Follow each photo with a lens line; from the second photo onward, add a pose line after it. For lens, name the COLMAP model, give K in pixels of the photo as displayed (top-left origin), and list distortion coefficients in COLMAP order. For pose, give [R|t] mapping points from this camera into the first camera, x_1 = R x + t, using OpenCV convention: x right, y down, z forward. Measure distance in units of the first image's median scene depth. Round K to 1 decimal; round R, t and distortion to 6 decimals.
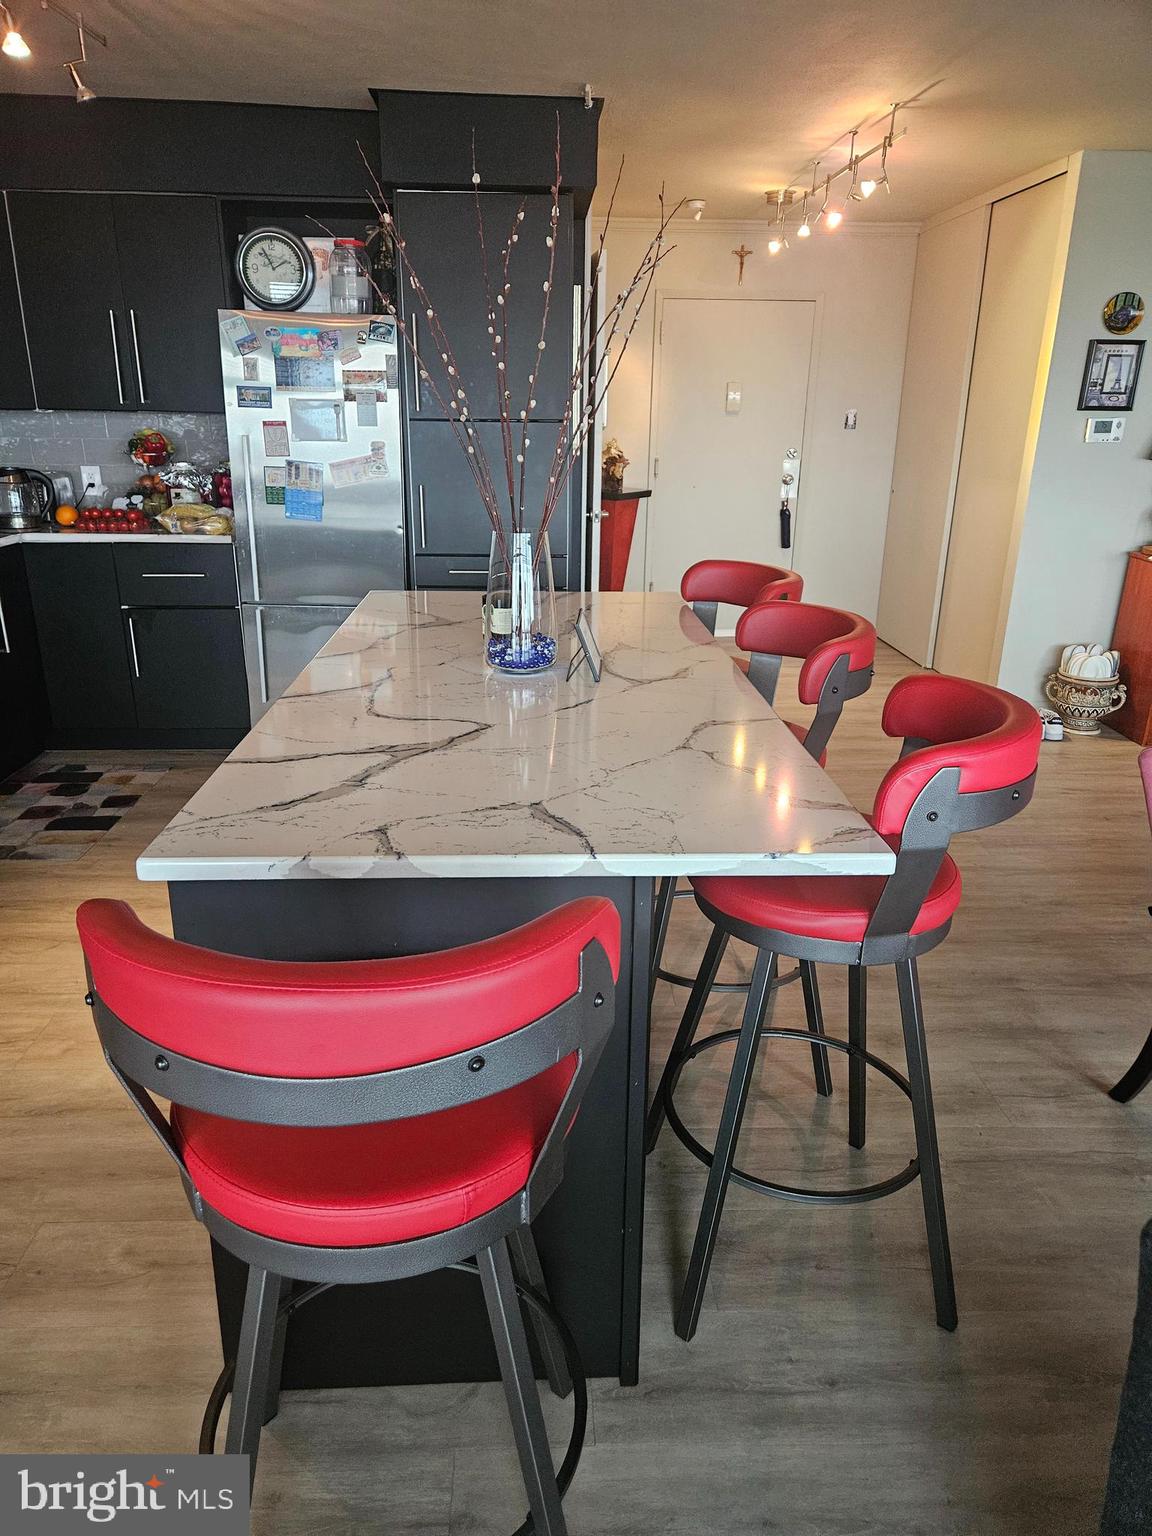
lens RADIAL K [[1019.0, 0, 583.8], [0, 1019.0, 761.2], [0, 0, 1]] dist [0.064014, -0.042034]
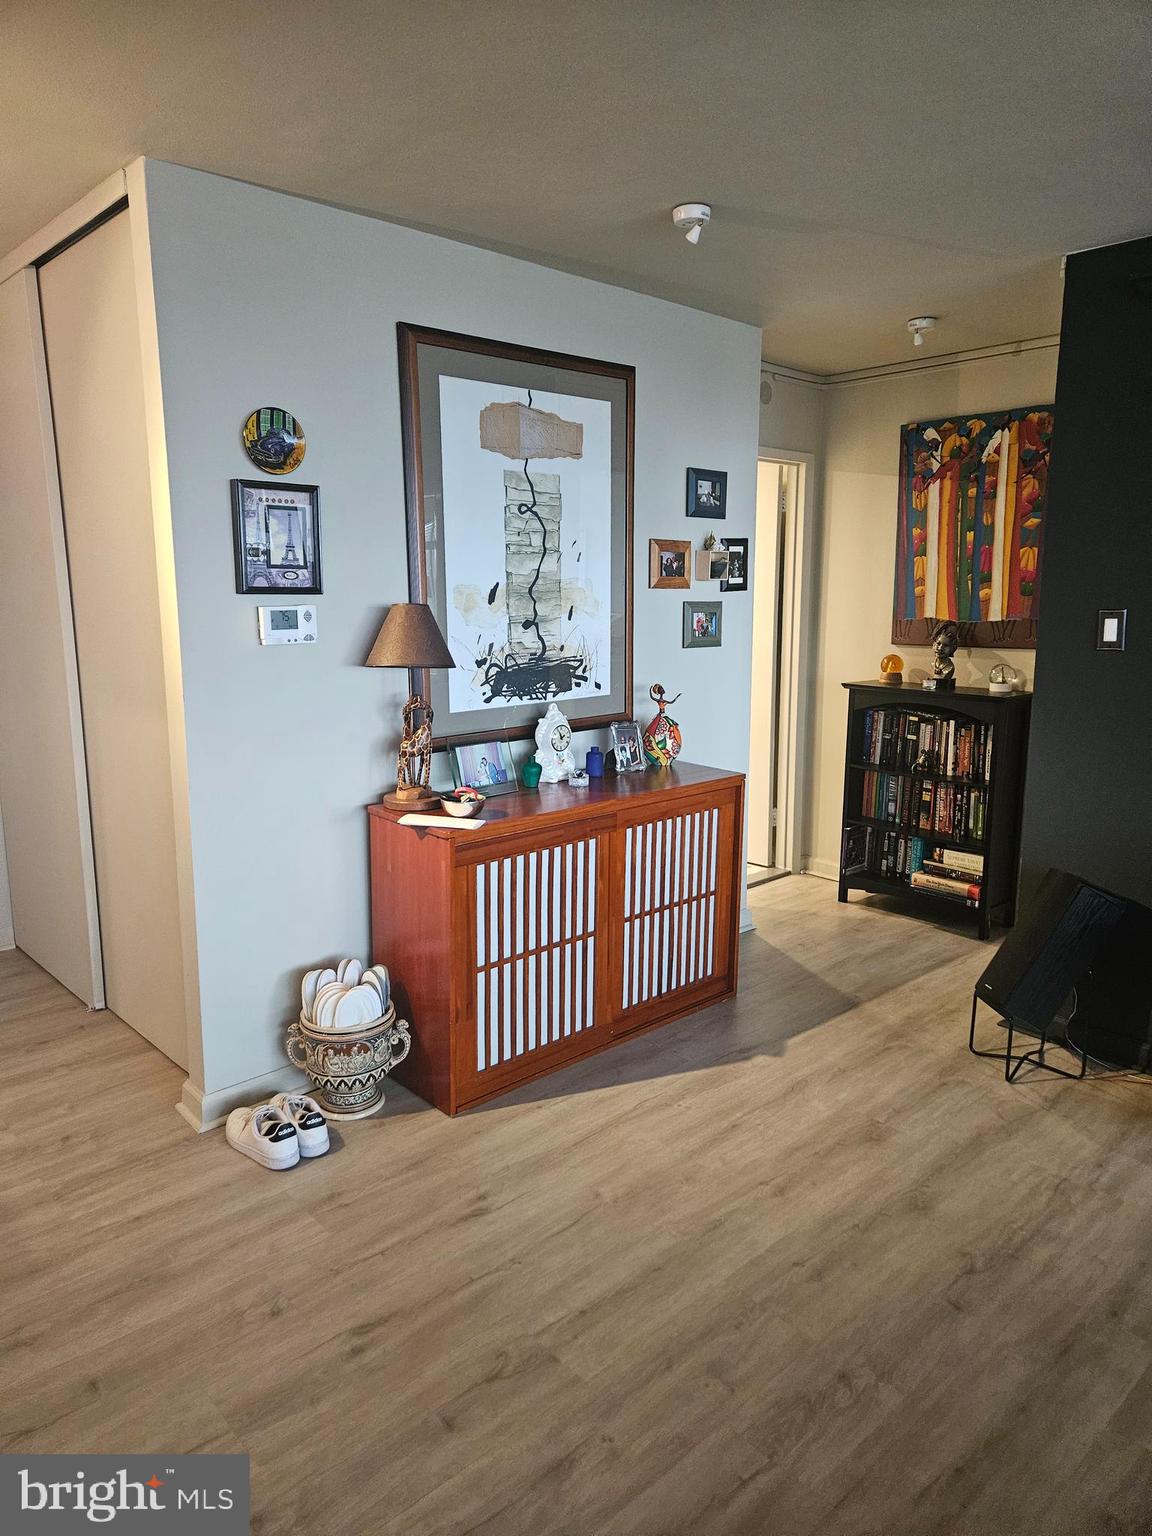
lens RADIAL K [[1019.0, 0, 586.8], [0, 1019.0, 759.3], [0, 0, 1]] dist [0.064014, -0.042034]
pose [[0.759648, -0.121488, 0.638886, 0.234505], [0.222438, 0.971683, -0.079711, -0.151027], [-0.611111, 0.202665, 0.765160, 0.435467]]
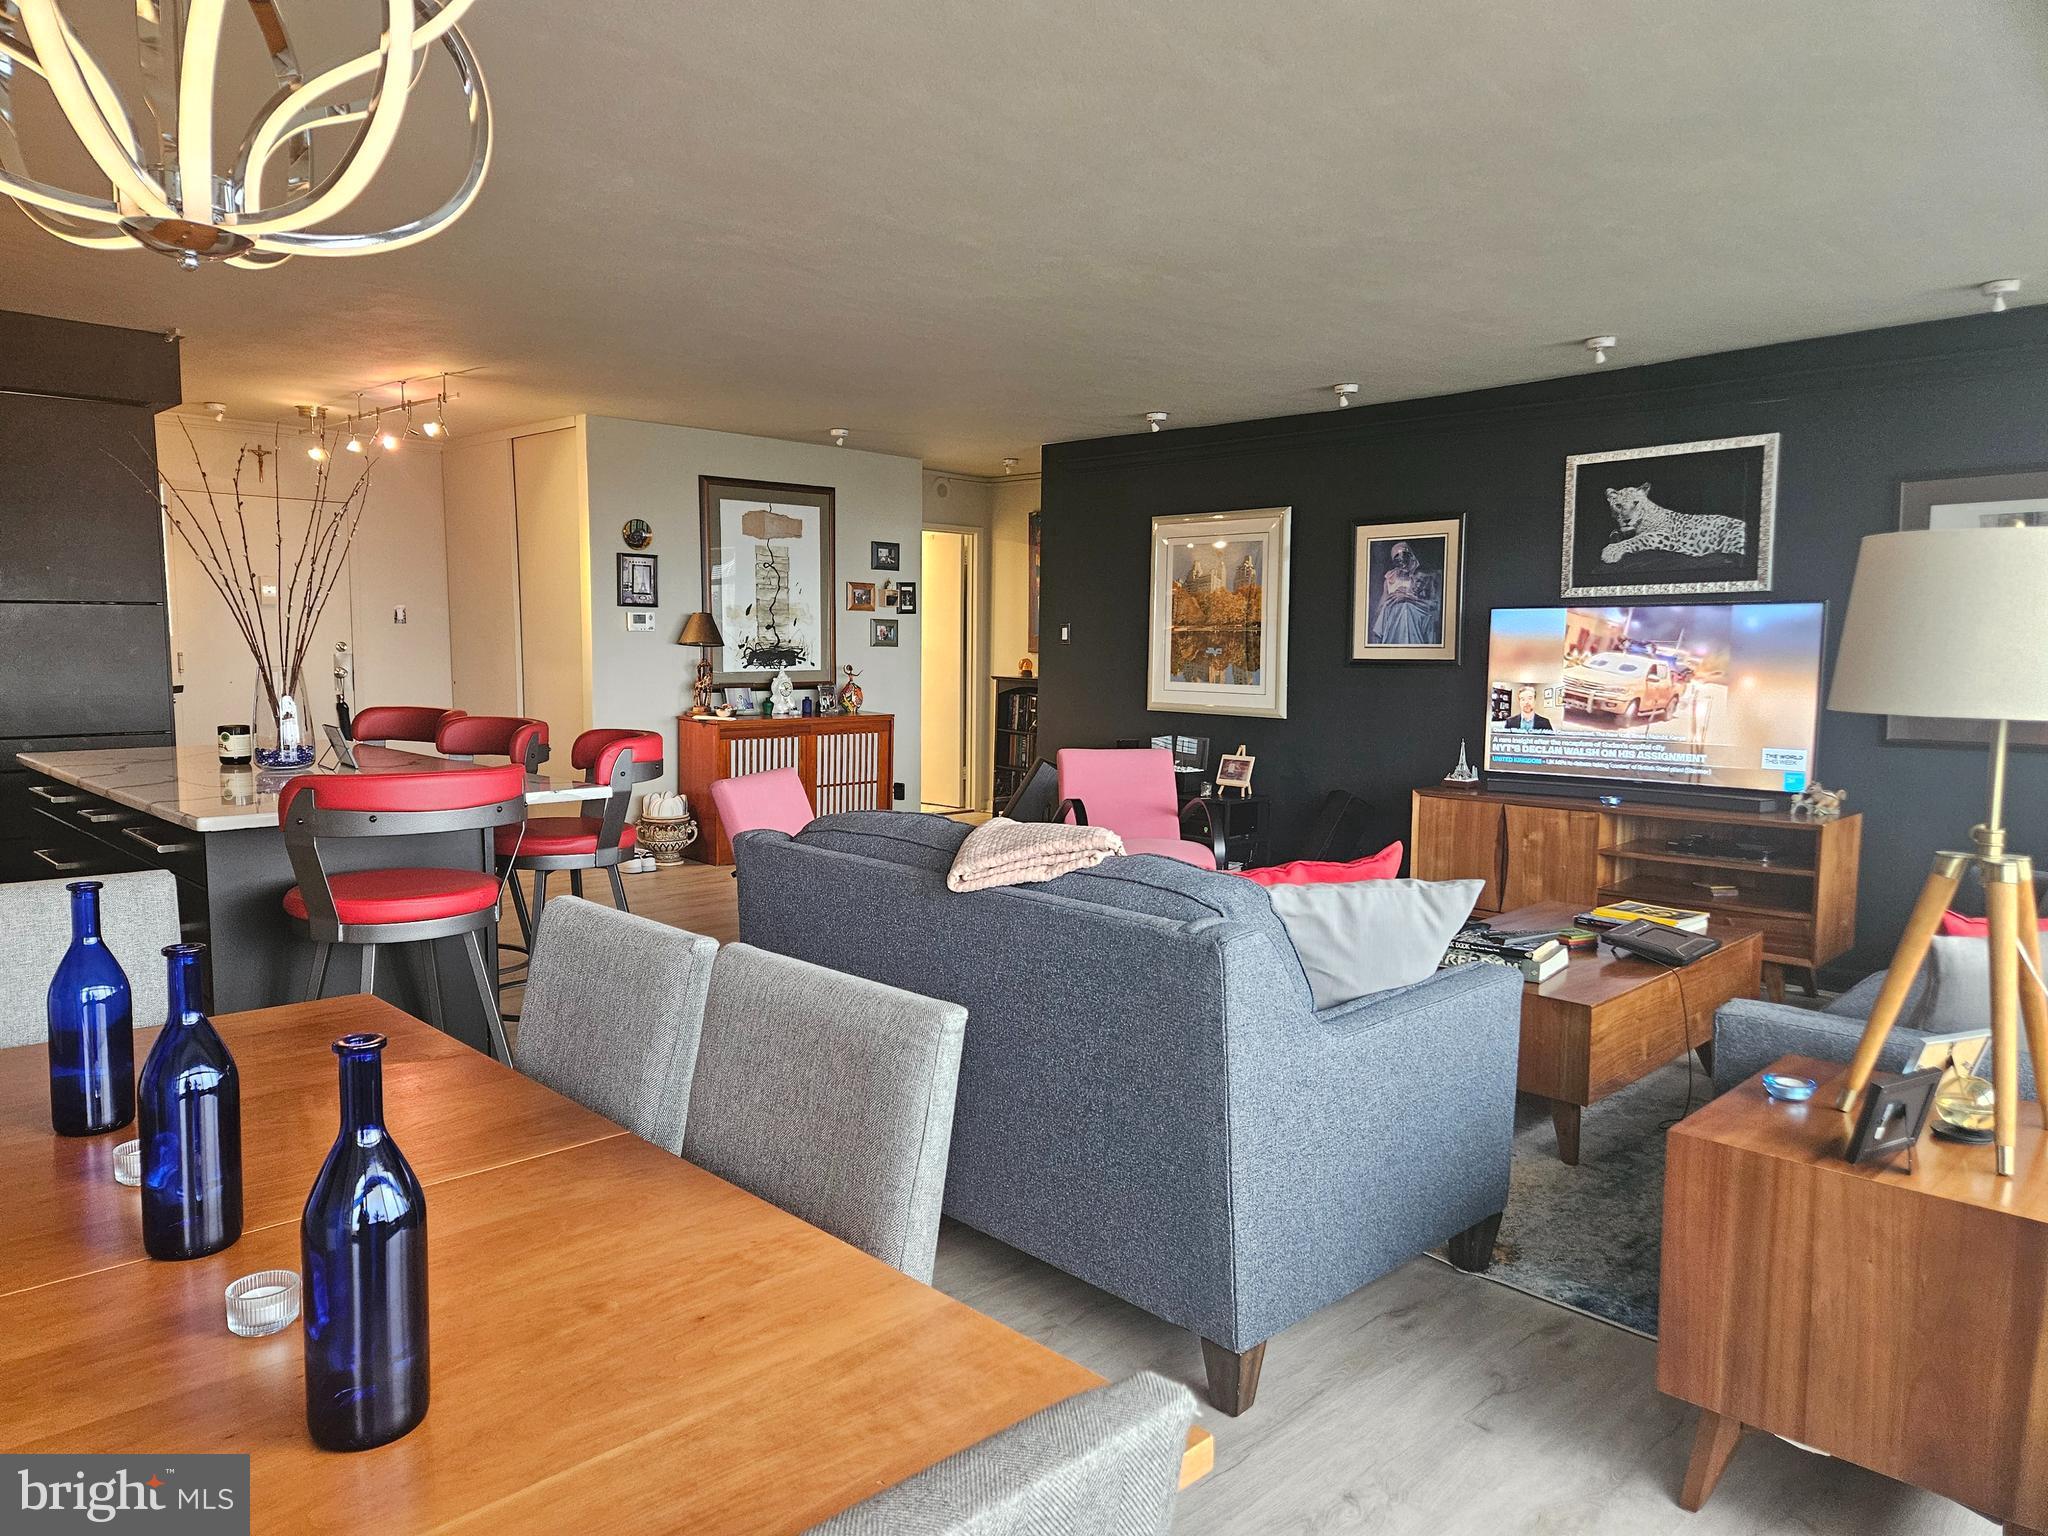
lens RADIAL K [[1358.7, 0, 1004.5], [0, 1358.7, 778.7], [0, 0, 1]] dist [0.064014, -0.042034]
pose [[0.749433, -0.072562, 0.658092, -0.256425], [0.213779, 0.967256, -0.136801, 0.176046], [-0.626617, 0.243209, 0.740406, -0.429913]]
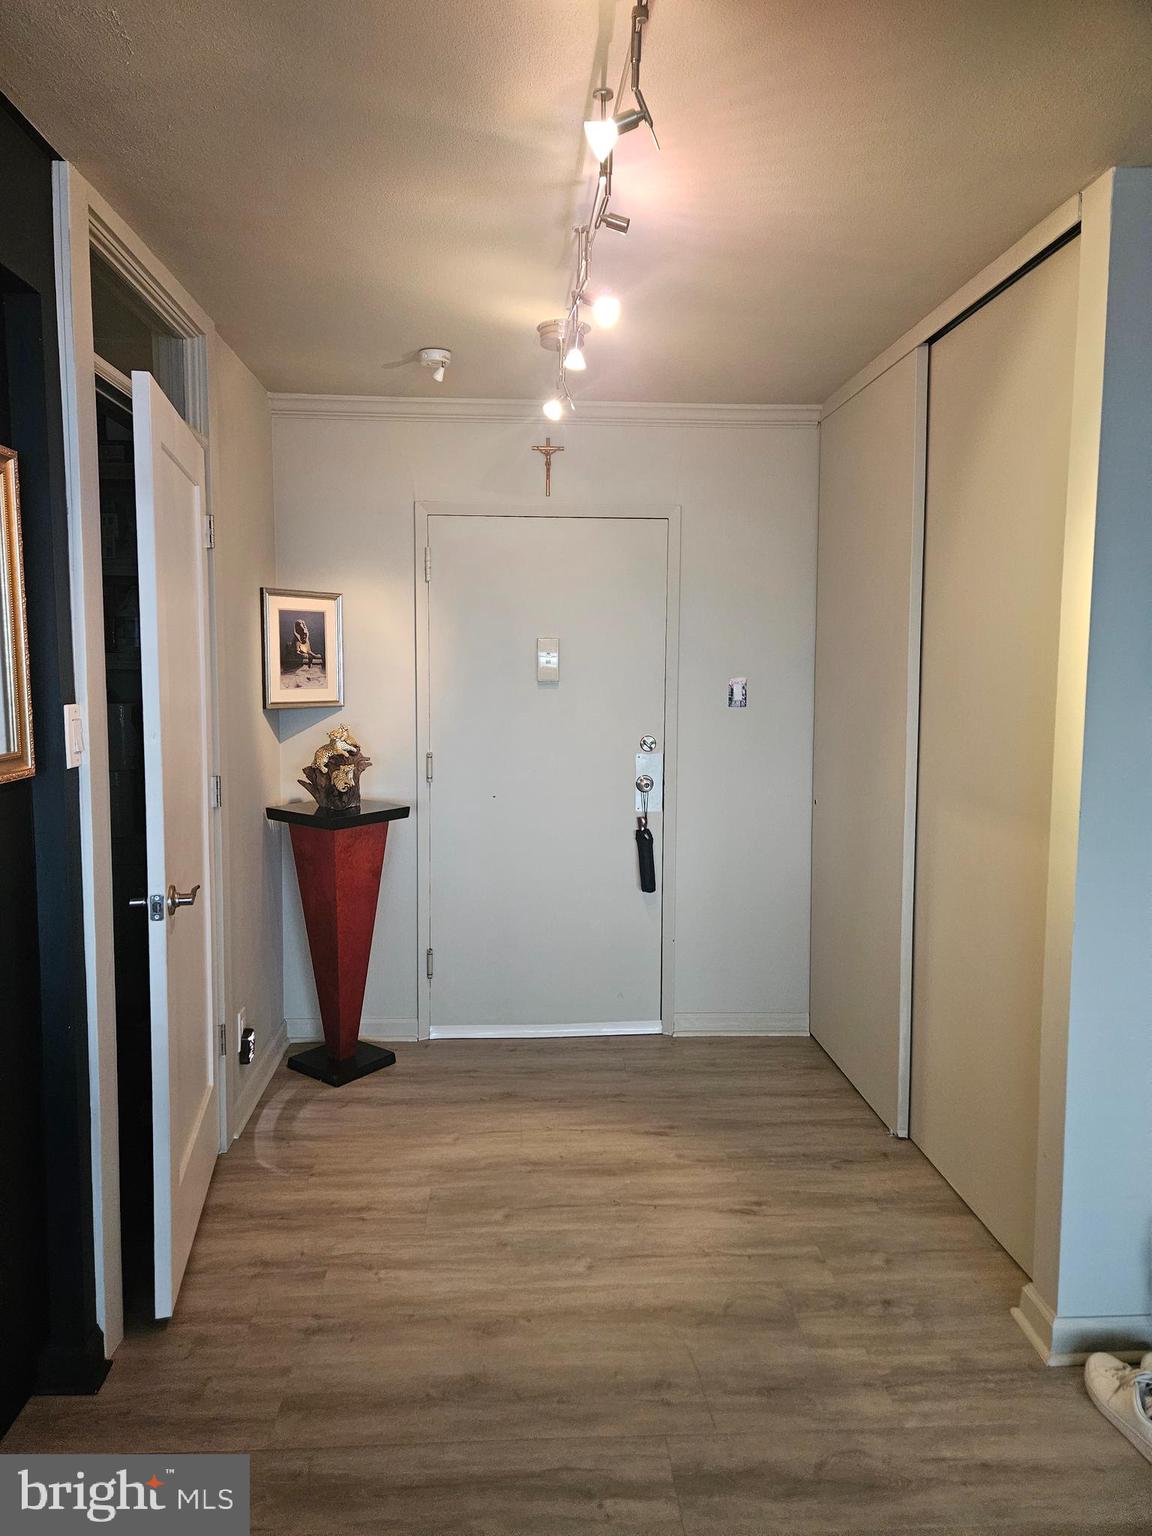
lens RADIAL K [[1019.0, 0, 566.3], [0, 1019.0, 766.2], [0, 0, 1]] dist [0.064014, -0.042034]
pose [[0.999937, -0.009423, 0.006094, 0.202194], [0.010593, 0.971805, -0.235549, -0.191970], [-0.003703, 0.235599, 0.971843, 0.545155]]
